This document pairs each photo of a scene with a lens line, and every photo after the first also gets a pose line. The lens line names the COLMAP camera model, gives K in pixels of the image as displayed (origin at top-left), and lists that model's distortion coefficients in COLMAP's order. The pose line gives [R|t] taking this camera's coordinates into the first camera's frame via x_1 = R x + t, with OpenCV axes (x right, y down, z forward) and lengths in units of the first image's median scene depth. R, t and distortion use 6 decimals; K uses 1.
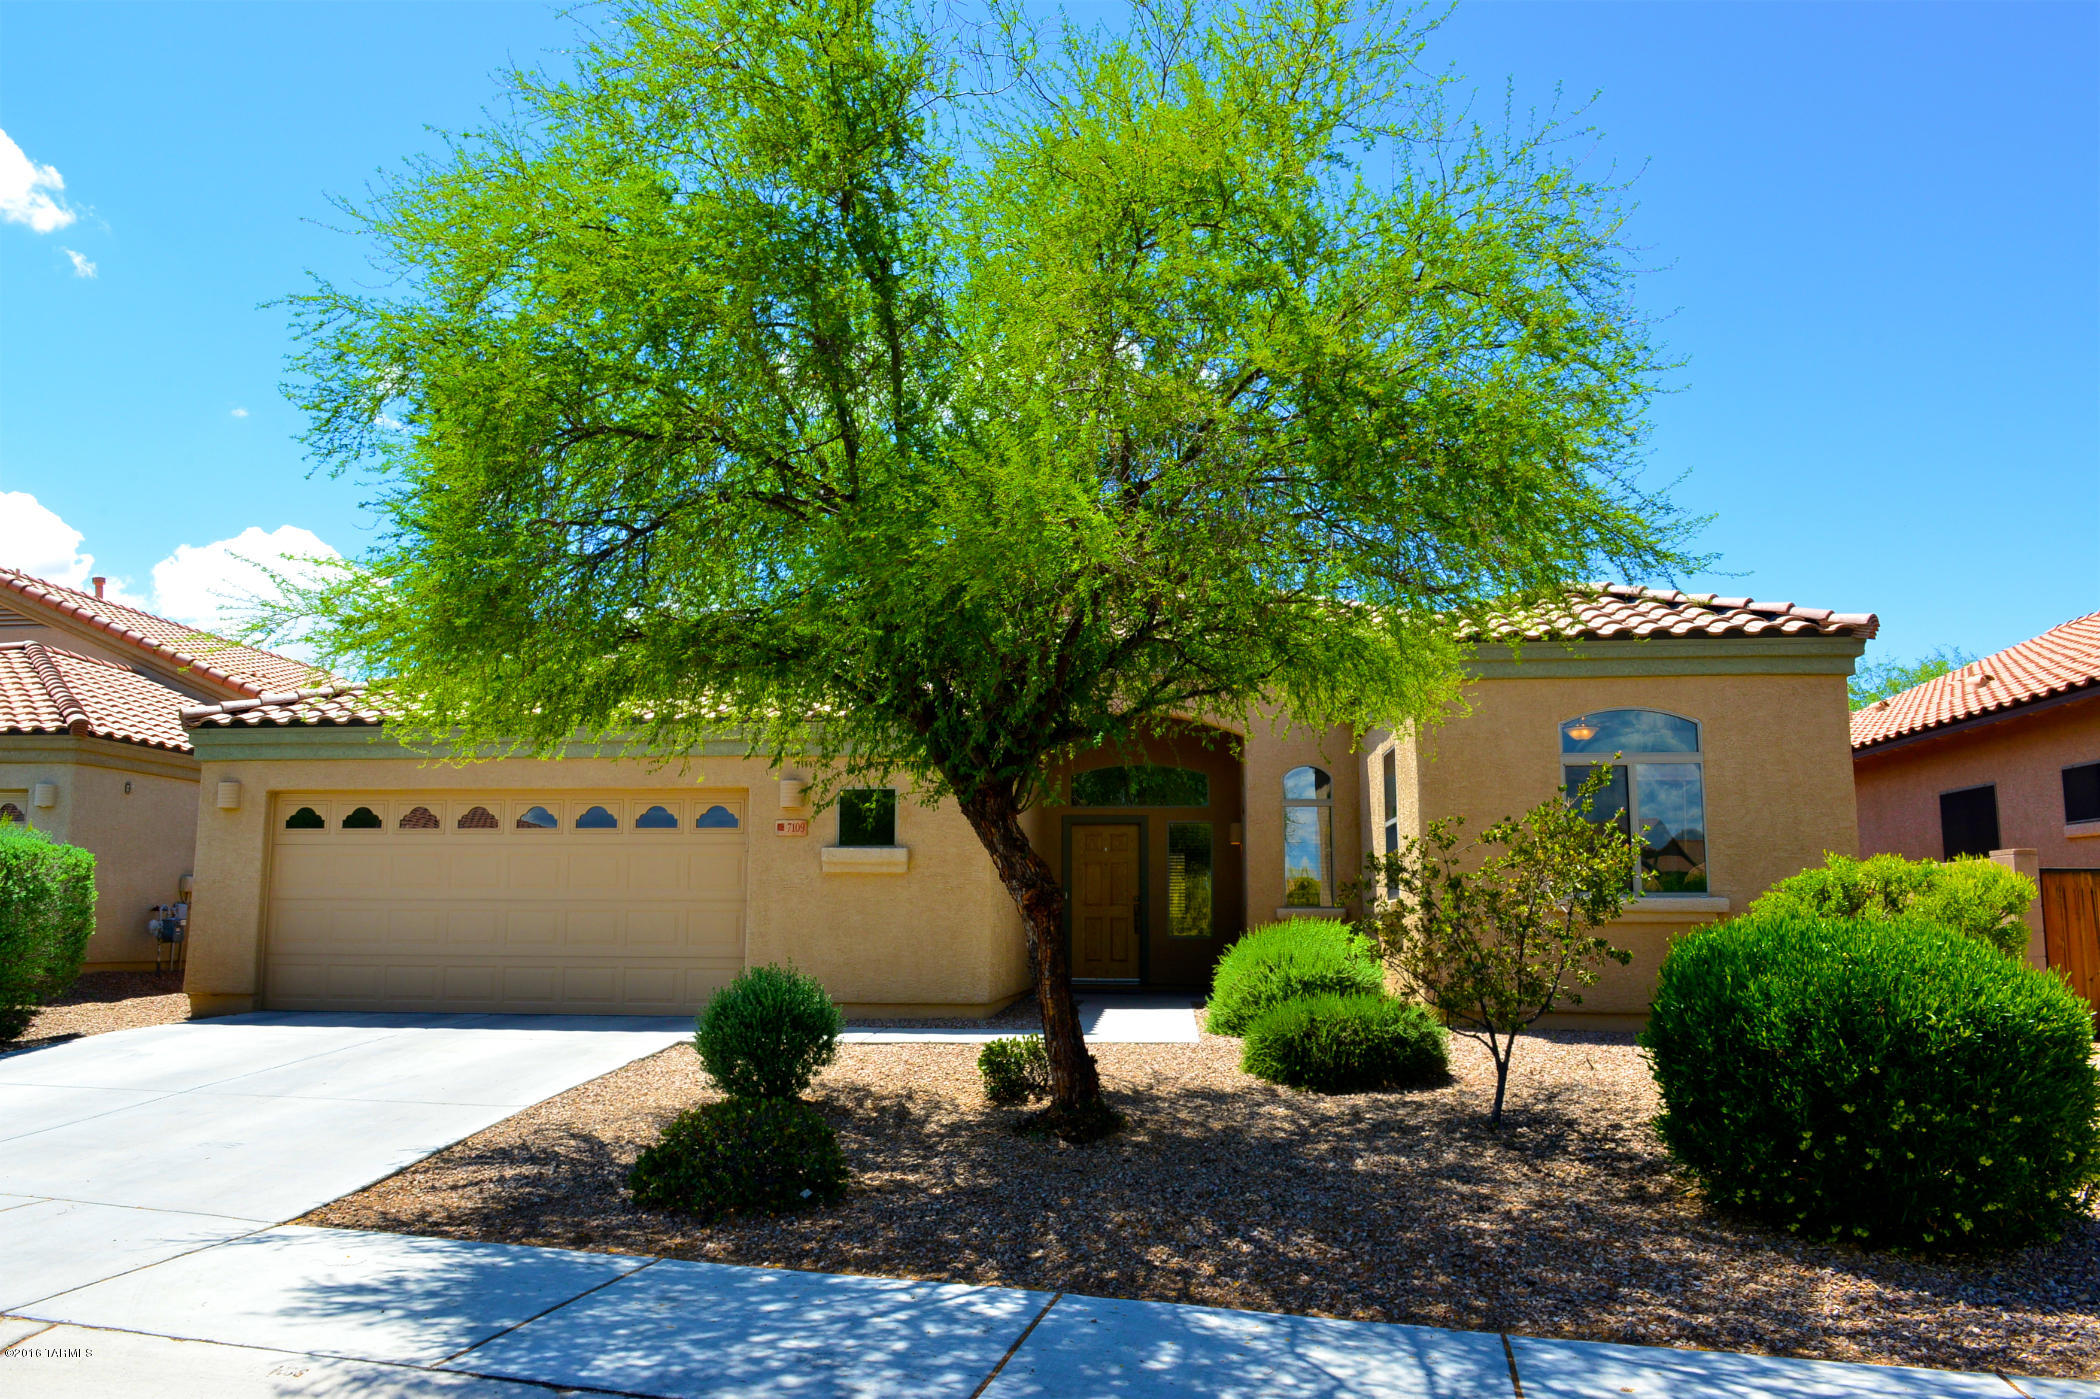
lens RADIAL K [[1489.4, 0, 1053.0], [0, 1489.4, 660.2], [0, 0, 1]] dist [-0.008175, -0.006376]
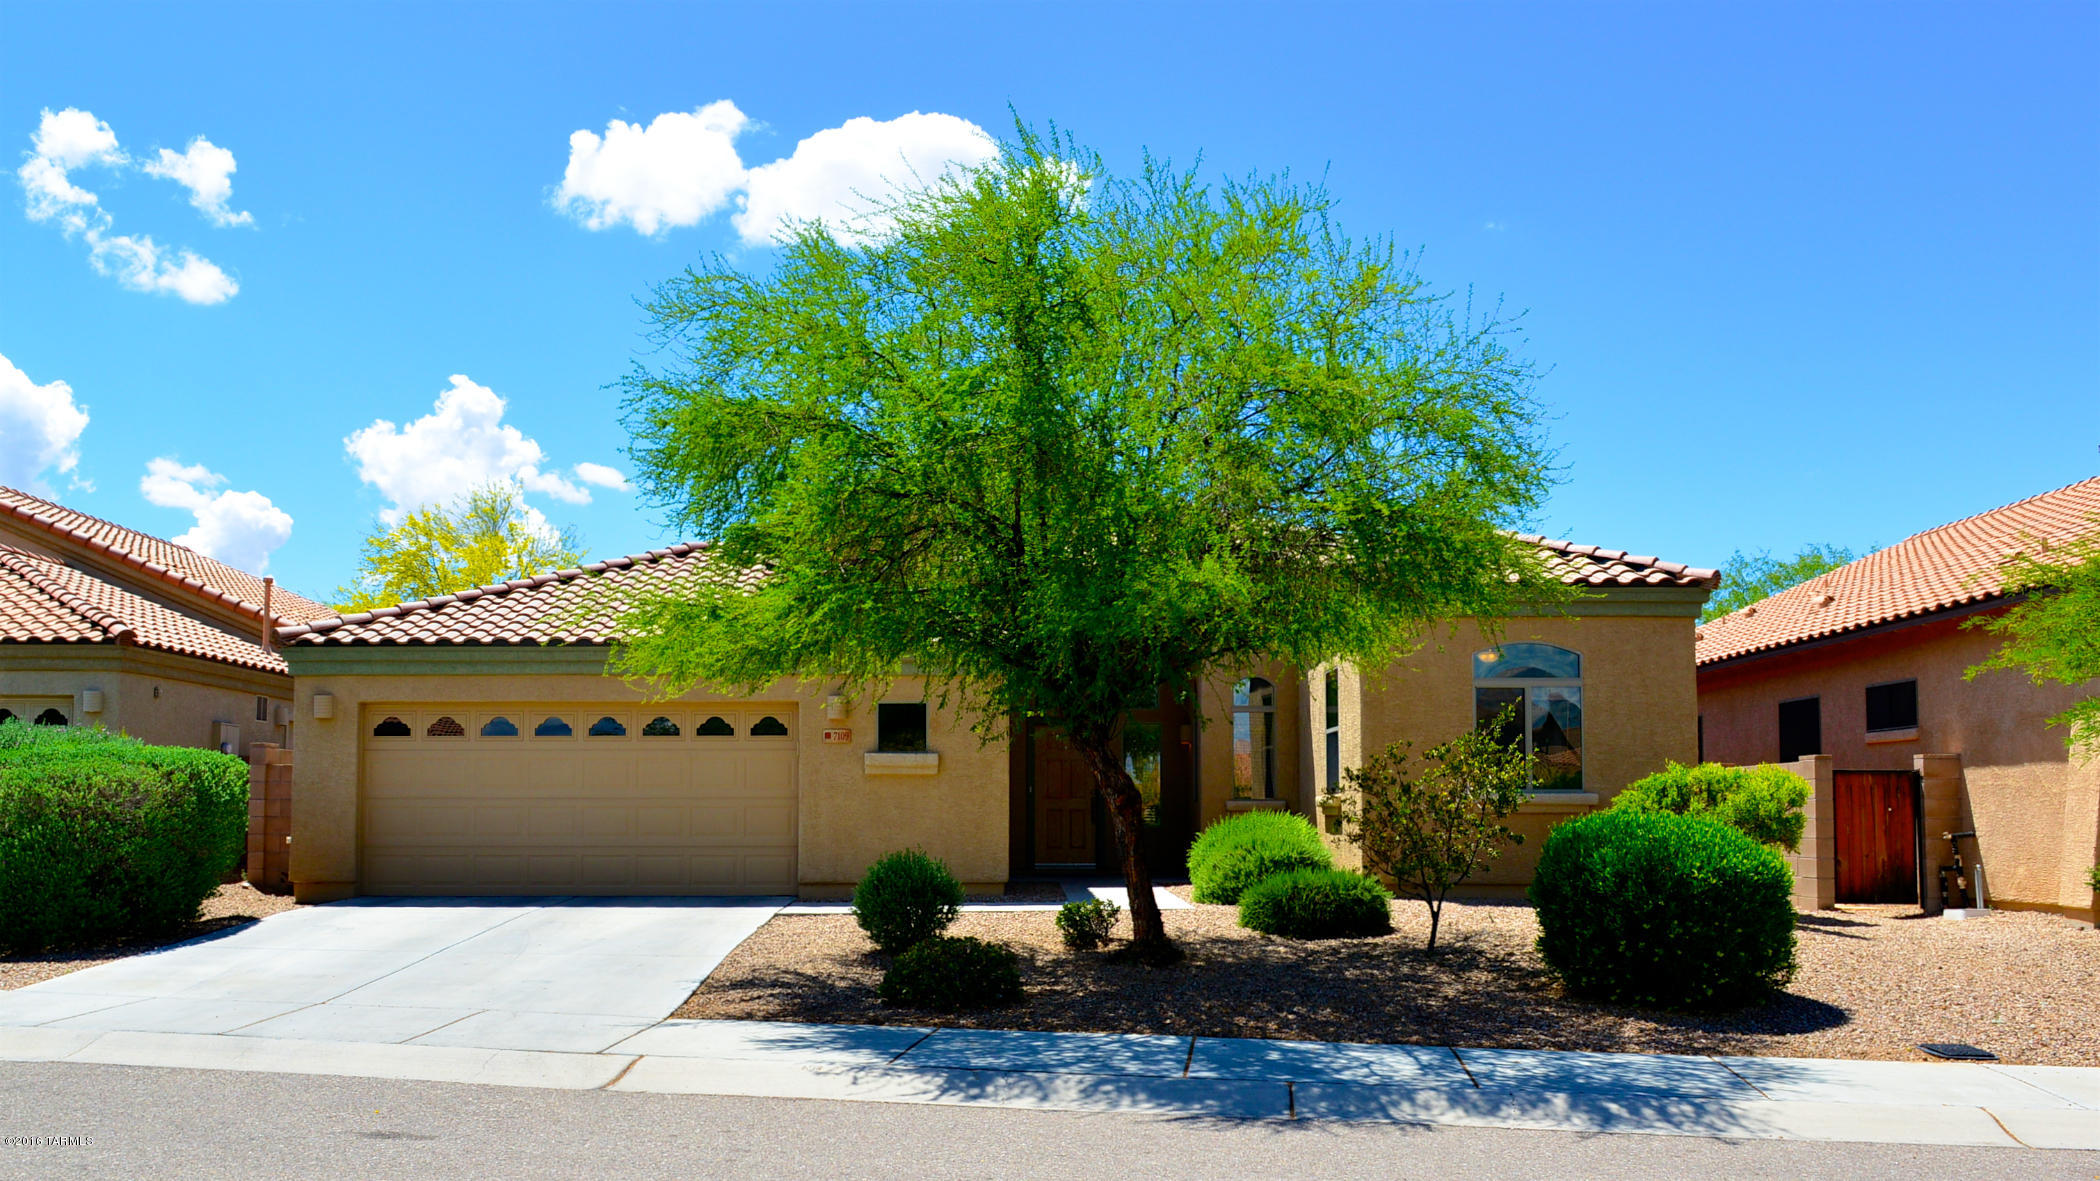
lens RADIAL K [[1902.5, 0, 1050.0], [0, 1902.5, 590.5], [0, 0, 1]] dist [-0.006371, -0.000556]
pose [[0.992171, 0.009425, 0.124528, -0.262465], [-0.017034, 0.998042, 0.060181, -0.126567], [-0.123717, -0.061831, 0.990389, -0.662213]]
